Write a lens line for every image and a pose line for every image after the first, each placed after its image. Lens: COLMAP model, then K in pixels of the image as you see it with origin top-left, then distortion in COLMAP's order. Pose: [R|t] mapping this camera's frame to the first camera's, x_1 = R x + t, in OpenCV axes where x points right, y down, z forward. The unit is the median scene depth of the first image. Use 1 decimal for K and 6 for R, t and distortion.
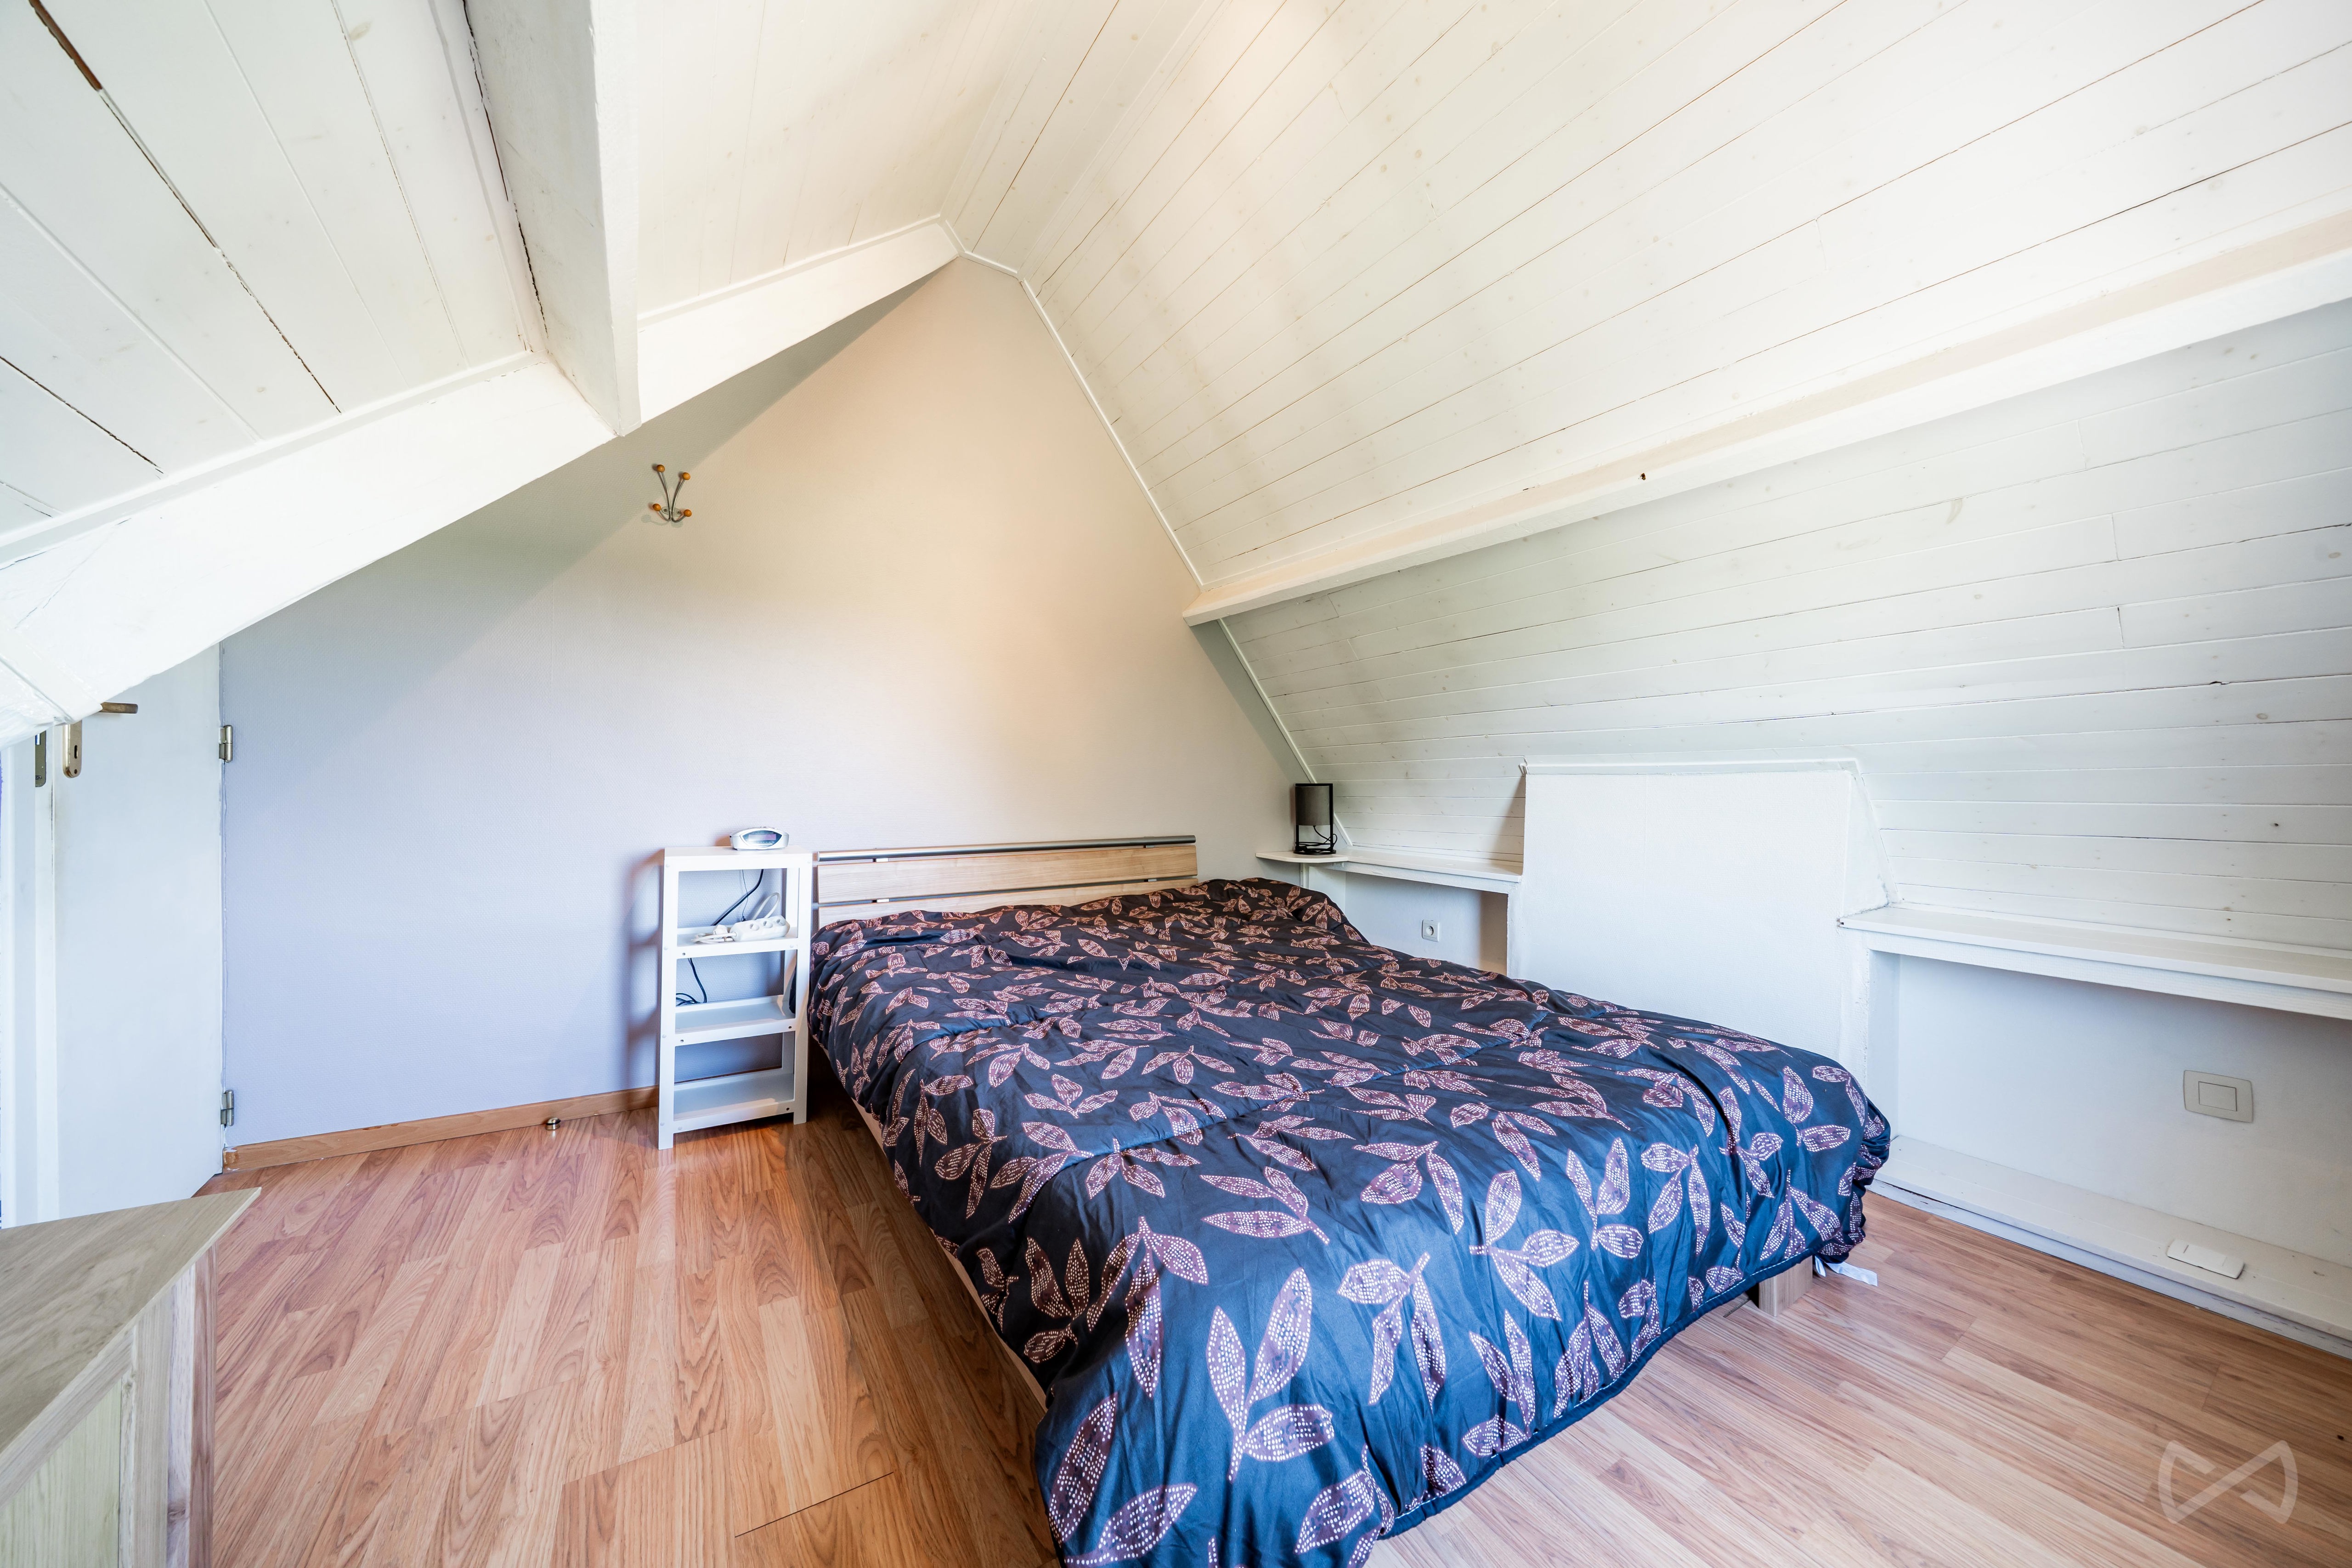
lens RADIAL K [[798.6, 0, 1168.4], [0, 798.6, 789.8], [0, 0, 1]] dist [-0.002412, -0.001595]
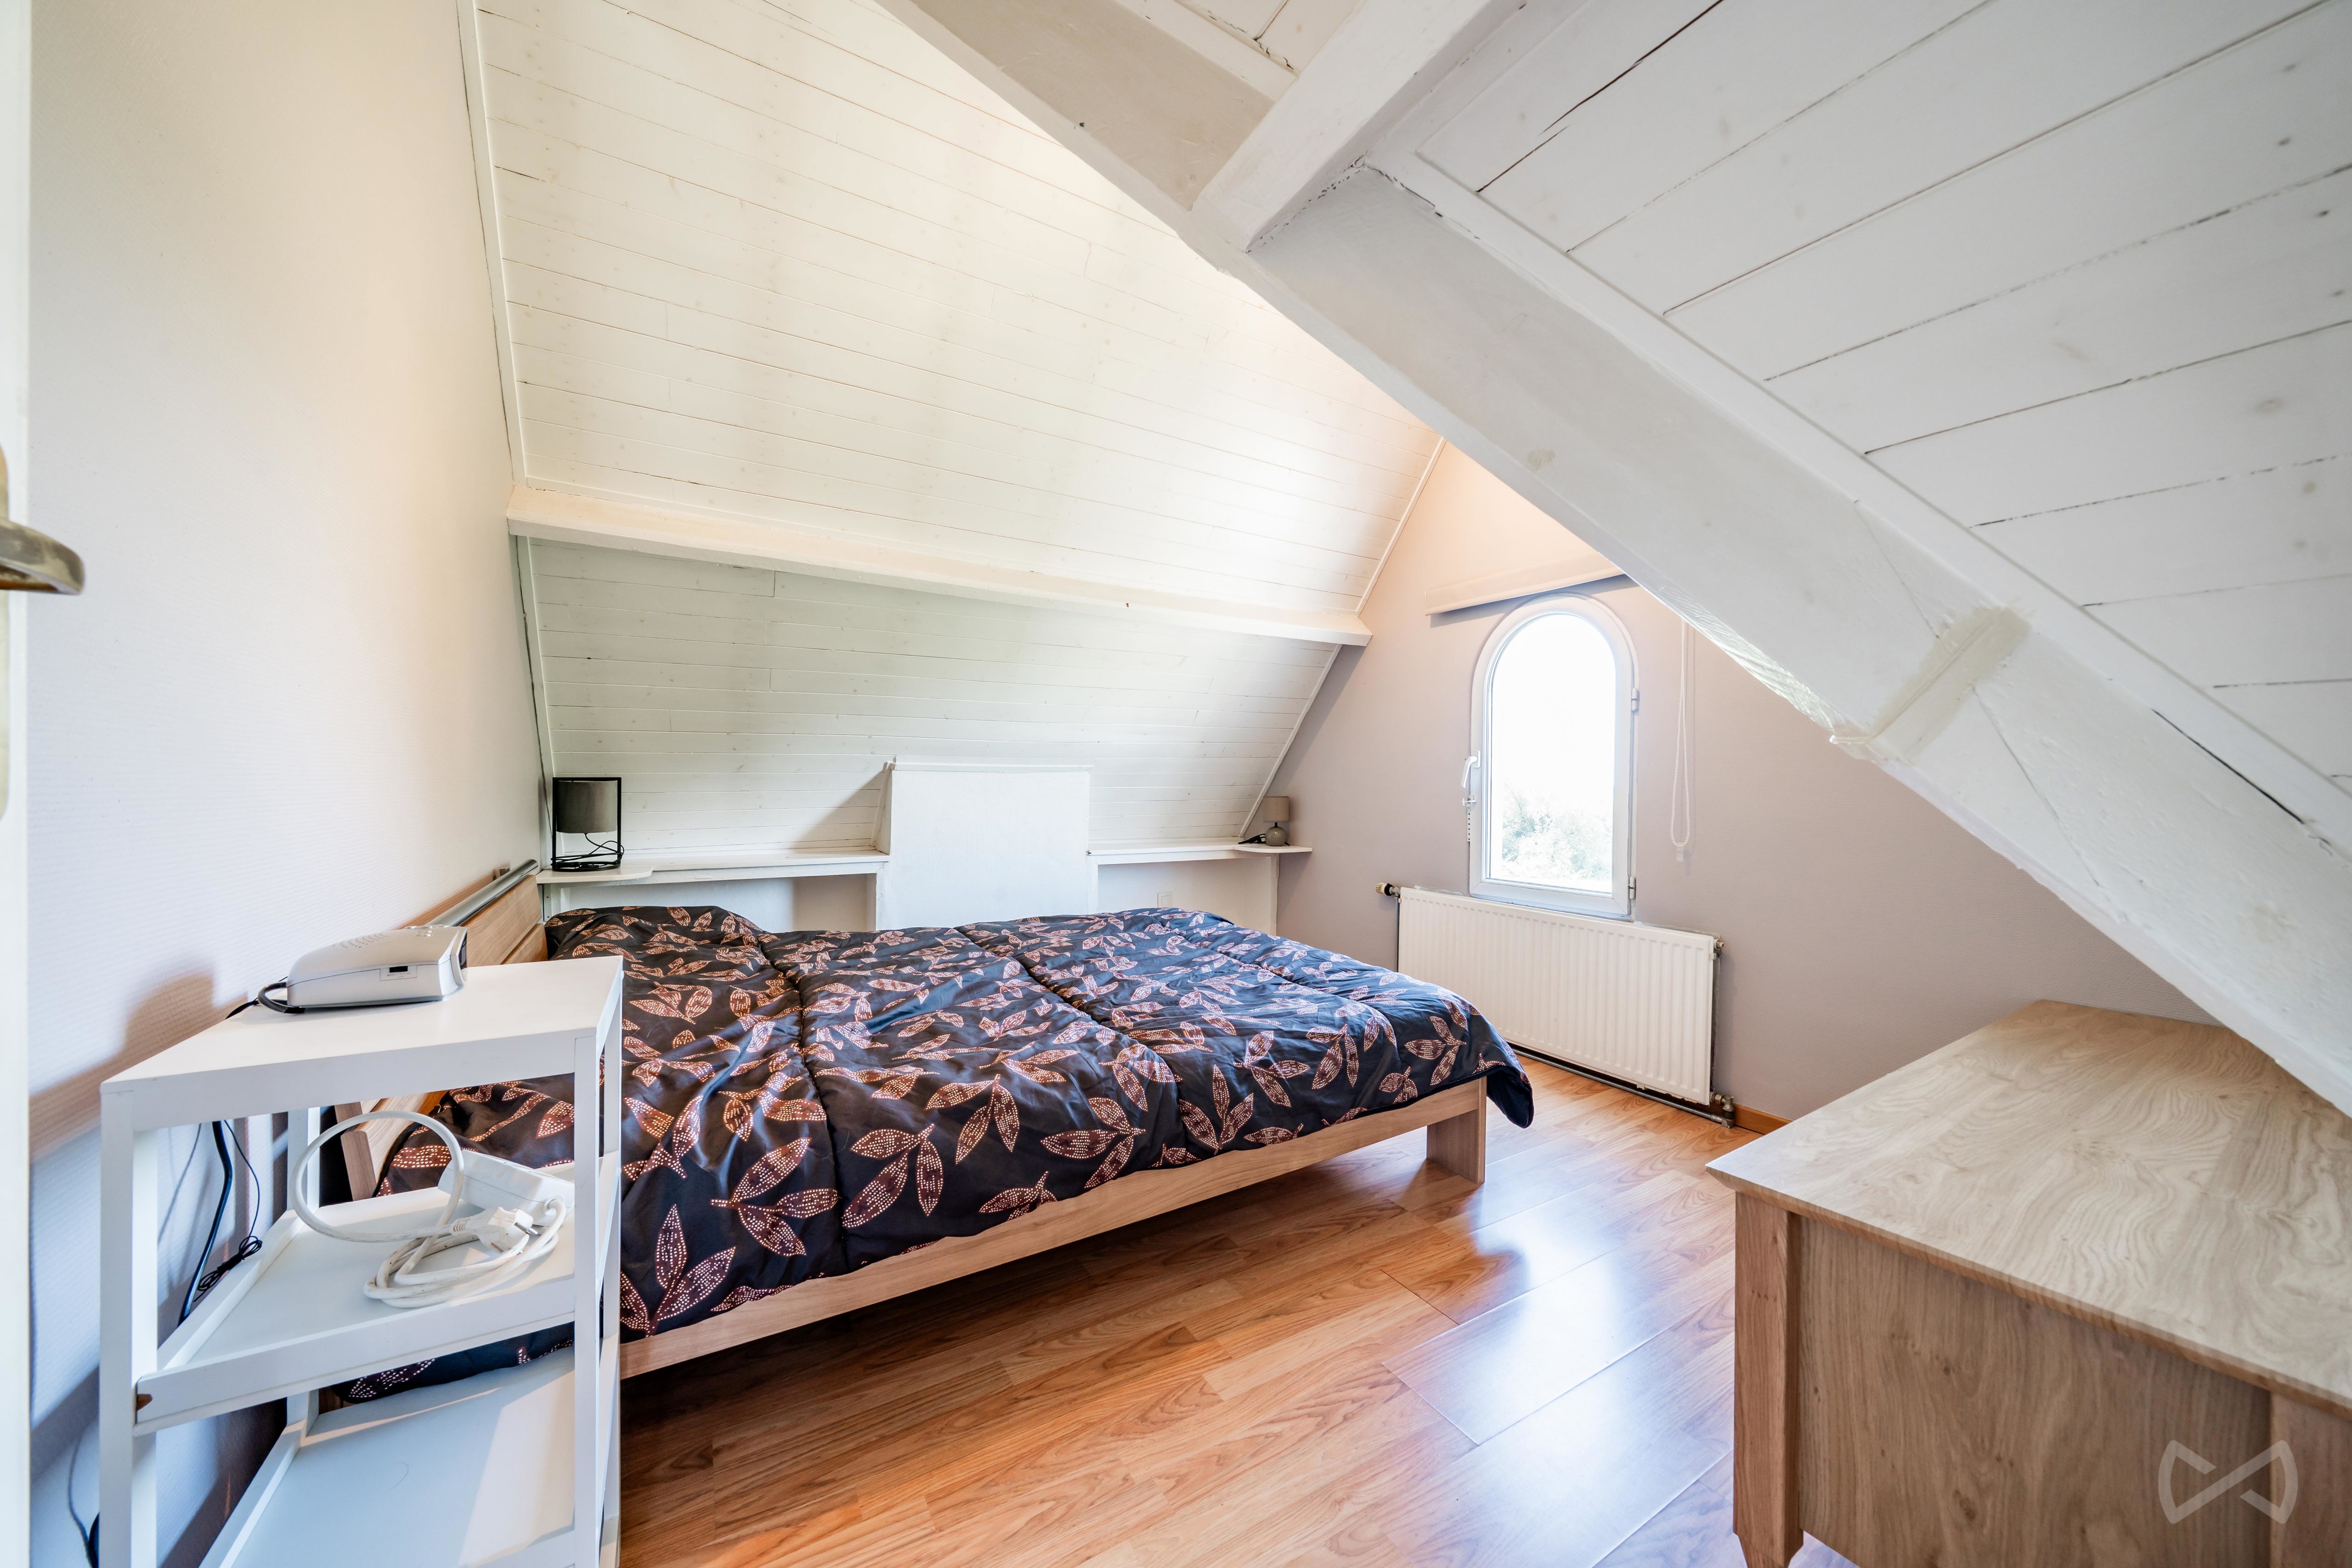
lens RADIAL K [[798.6, 0, 1168.4], [0, 798.6, 789.8], [0, 0, 1]] dist [-0.002412, -0.001595]
pose [[0.015161, -0.027170, 0.999516, -0.743482], [-0.002120, 0.999628, 0.027205, -0.023378], [-0.999883, -0.002532, 0.015098, 0.569942]]
